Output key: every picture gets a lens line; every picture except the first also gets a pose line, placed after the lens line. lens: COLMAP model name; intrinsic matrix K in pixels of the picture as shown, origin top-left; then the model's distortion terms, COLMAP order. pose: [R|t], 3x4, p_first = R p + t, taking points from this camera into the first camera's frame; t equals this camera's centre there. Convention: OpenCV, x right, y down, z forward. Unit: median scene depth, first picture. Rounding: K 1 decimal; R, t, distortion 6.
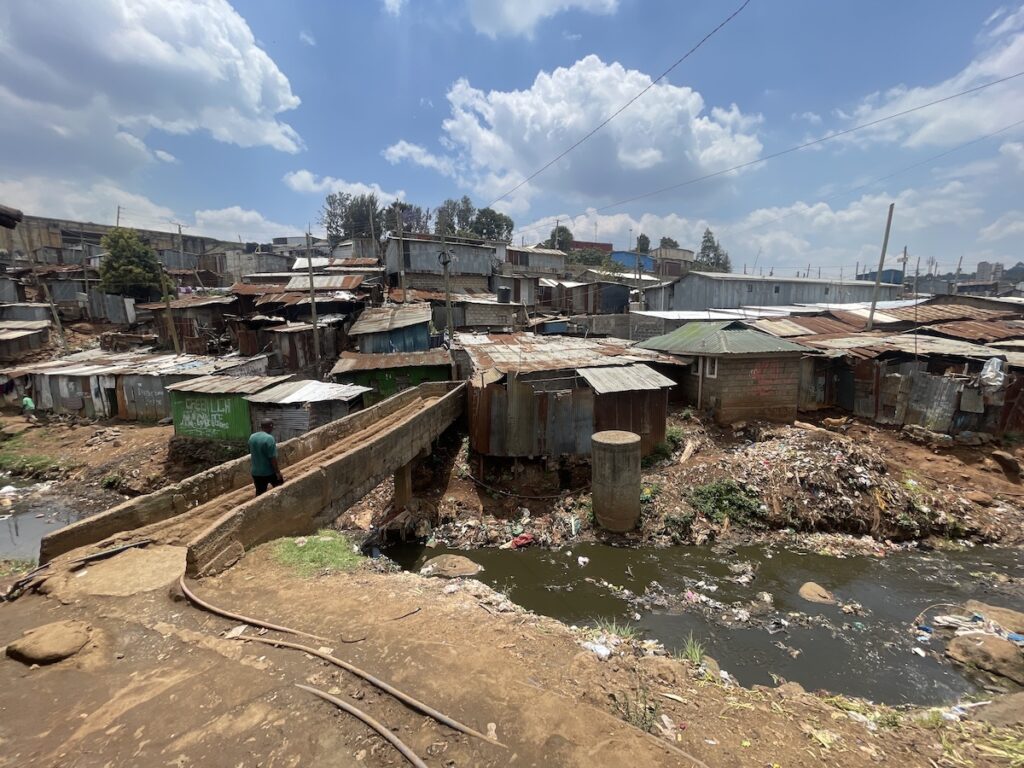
lens RADIAL K [[410.2, 0, 512.0], [0, 410.2, 384.0], [0, 0, 1]] dist [0.000016, -0.000142]
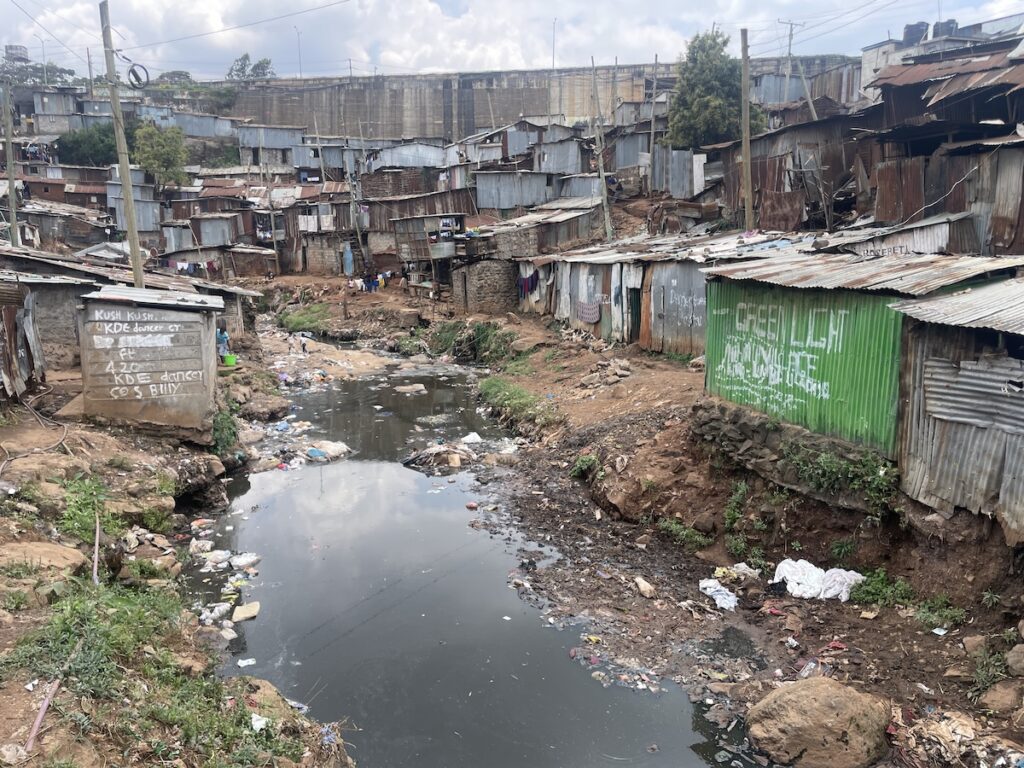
lens RADIAL K [[755.2, 0, 512.0], [0, 755.2, 384.0], [0, 0, 1]] dist [0.046979, -0.085912]
pose [[0.544167, 0.154284, -0.824669, -0.237140], [-0.110455, 0.987565, 0.111874, 0.040507], [0.831674, 0.030211, 0.554442, 0.326133]]
